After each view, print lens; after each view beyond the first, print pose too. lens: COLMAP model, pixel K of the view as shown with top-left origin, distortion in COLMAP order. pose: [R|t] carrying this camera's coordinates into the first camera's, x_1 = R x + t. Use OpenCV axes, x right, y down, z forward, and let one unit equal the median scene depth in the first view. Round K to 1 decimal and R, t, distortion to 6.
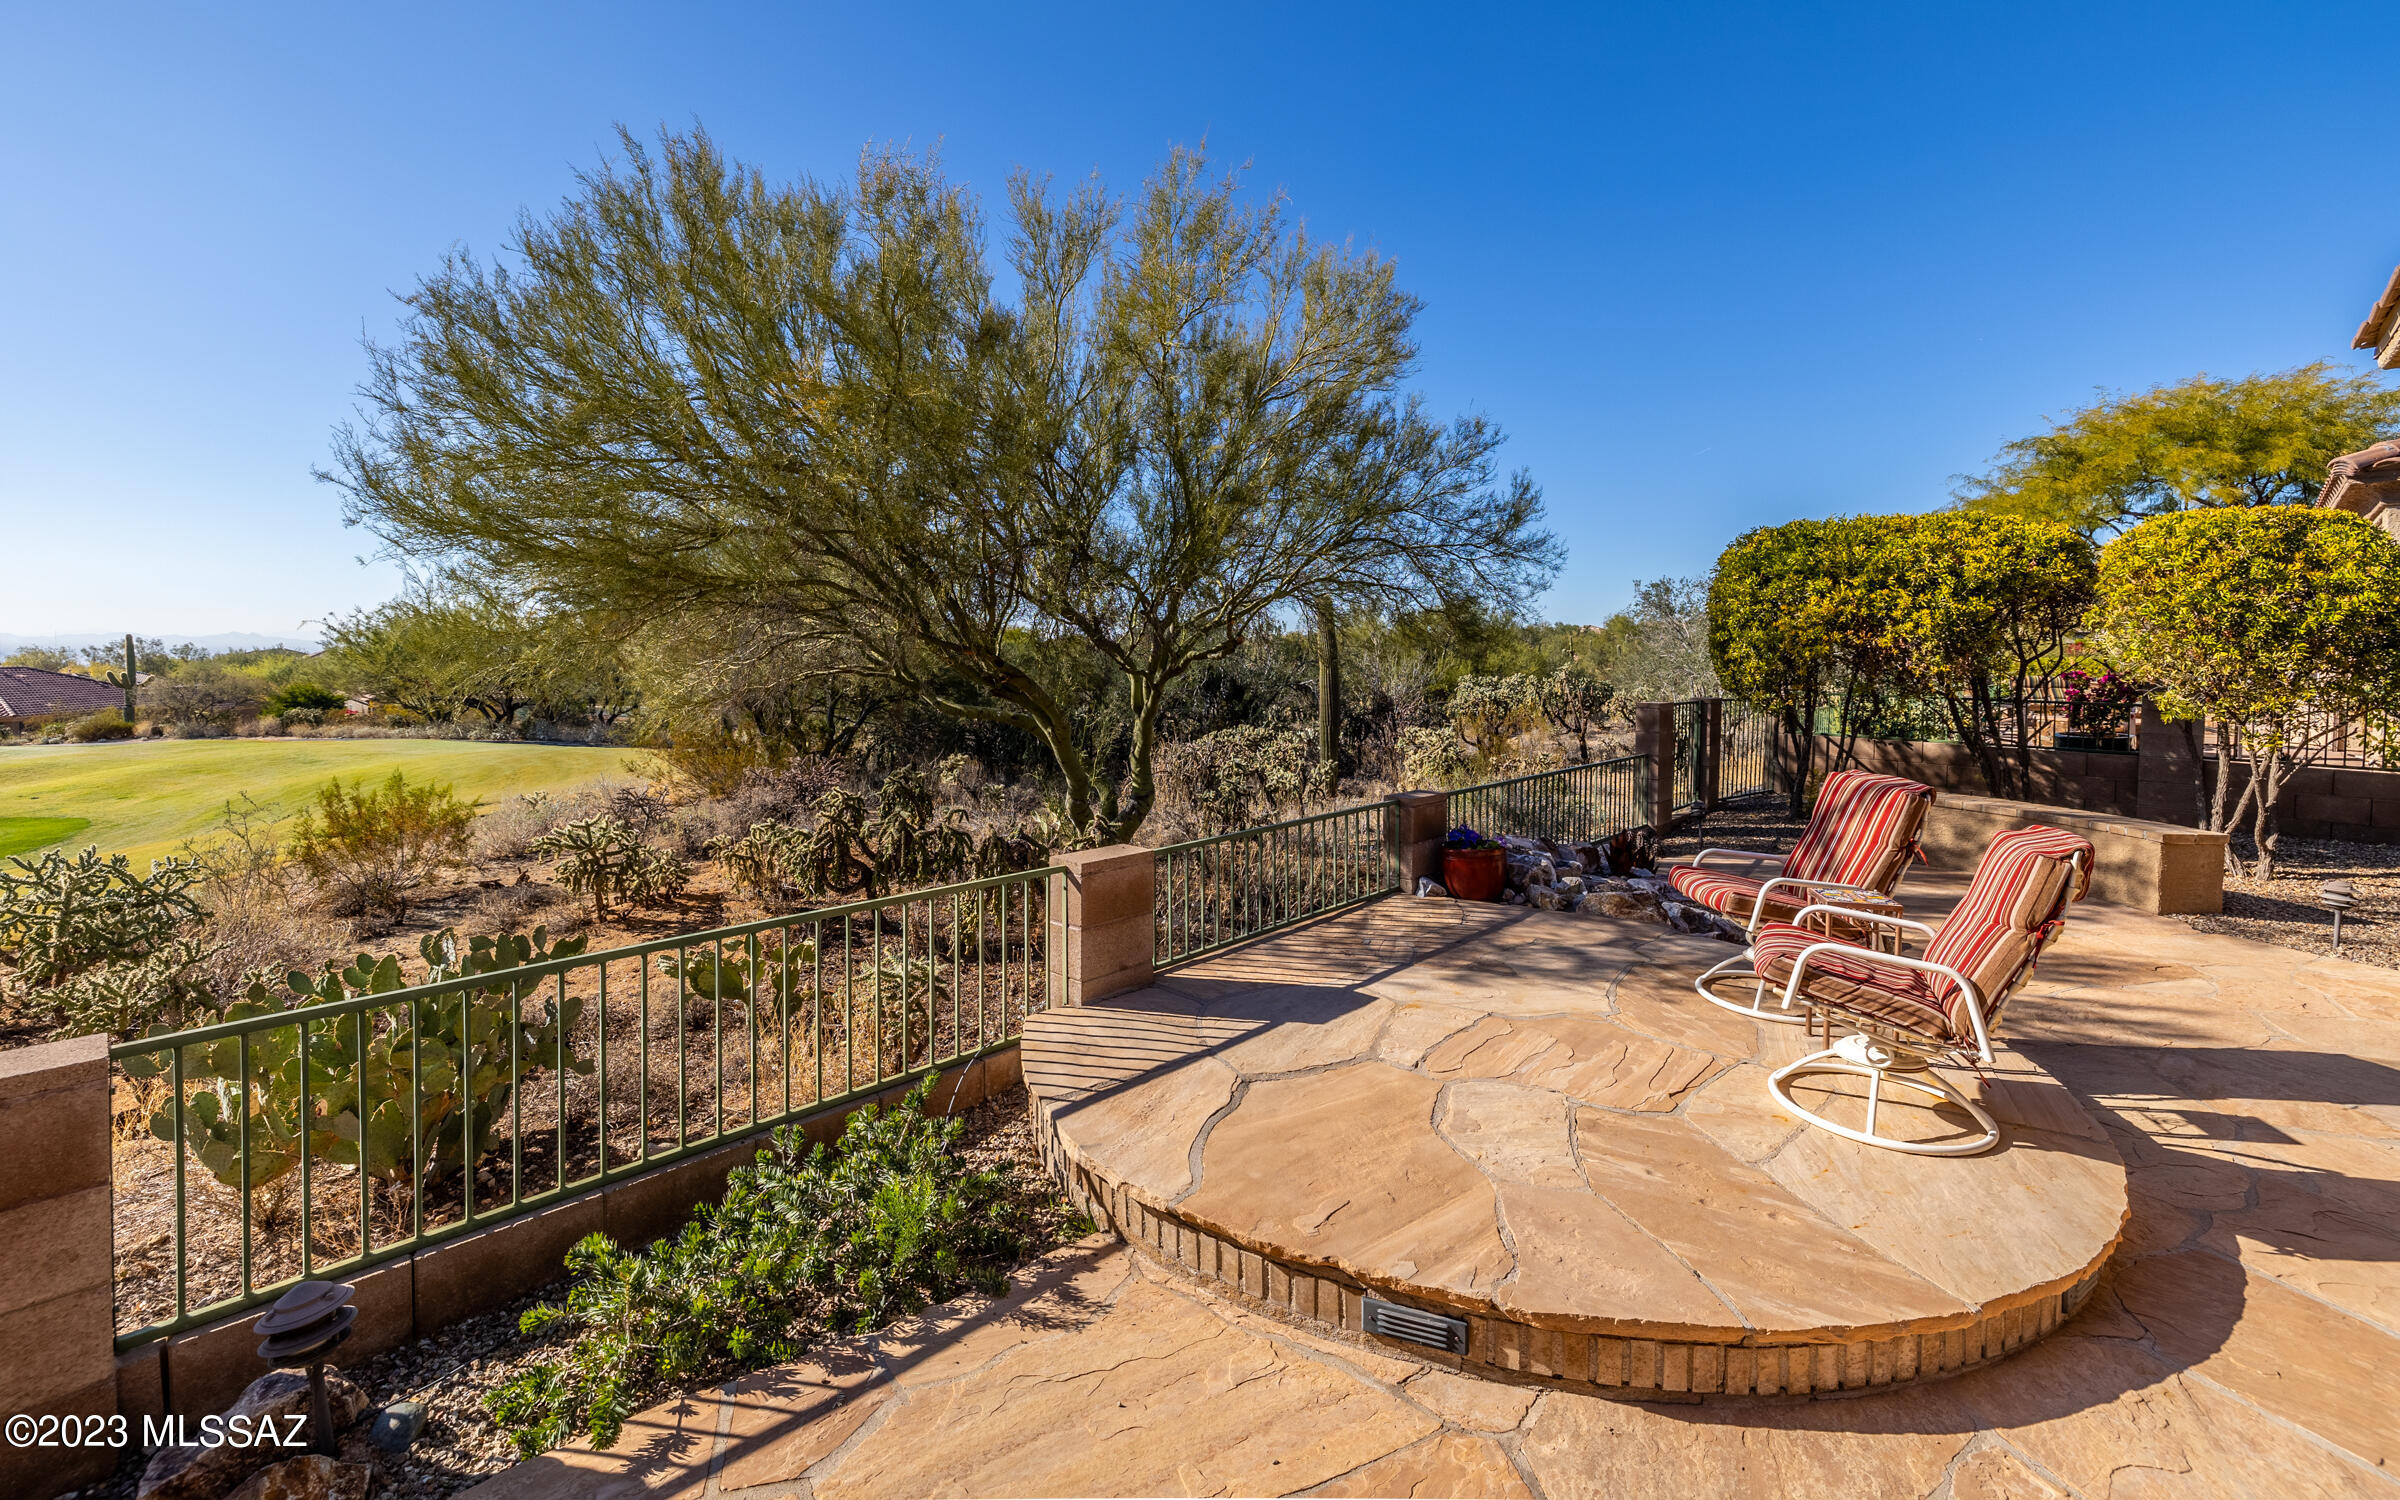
lens RADIAL K [[1024.9, 0, 1214.8], [0, 1024.9, 690.6], [0, 0, 1]] dist [-0.000345, 0.000006]
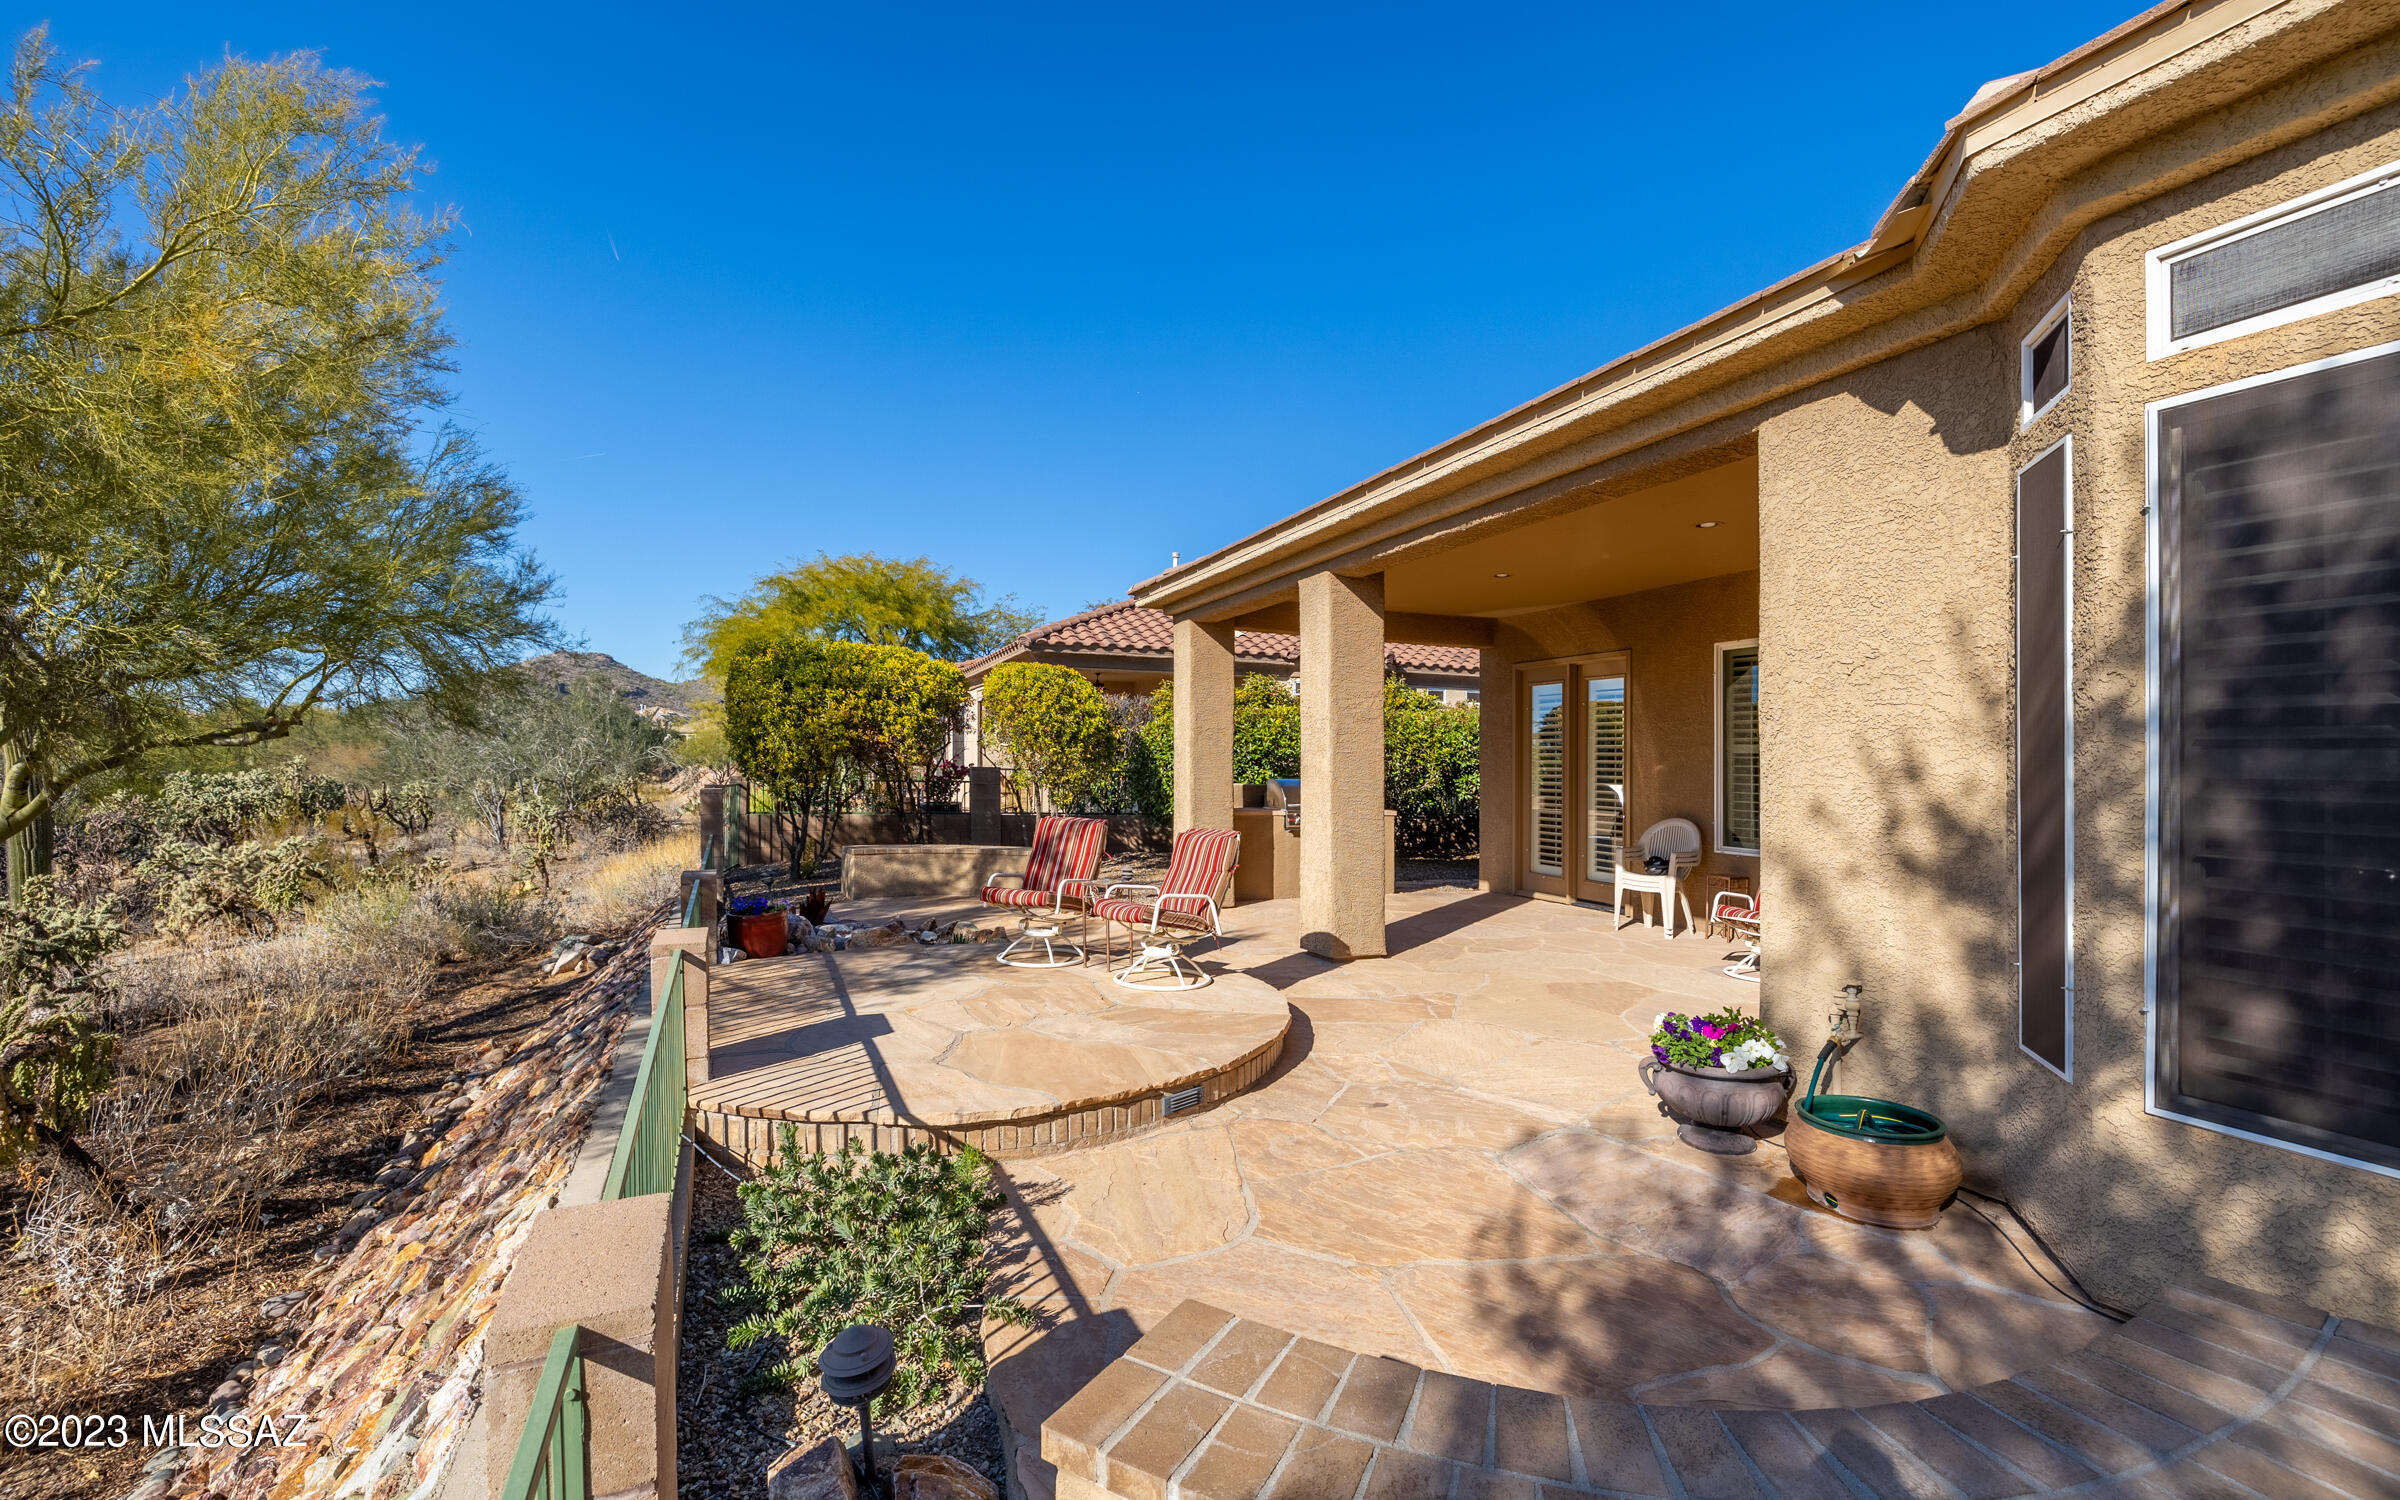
lens RADIAL K [[1034.3, 0, 1244.2], [0, 1034.3, 741.6], [0, 0, 1]] dist [0.000265, 0.000071]
pose [[0.350330, 0.015437, 0.936499, -0.569311], [0.024617, 0.999367, -0.025682, 0.004825], [-0.936303, 0.032051, 0.349728, 0.077179]]
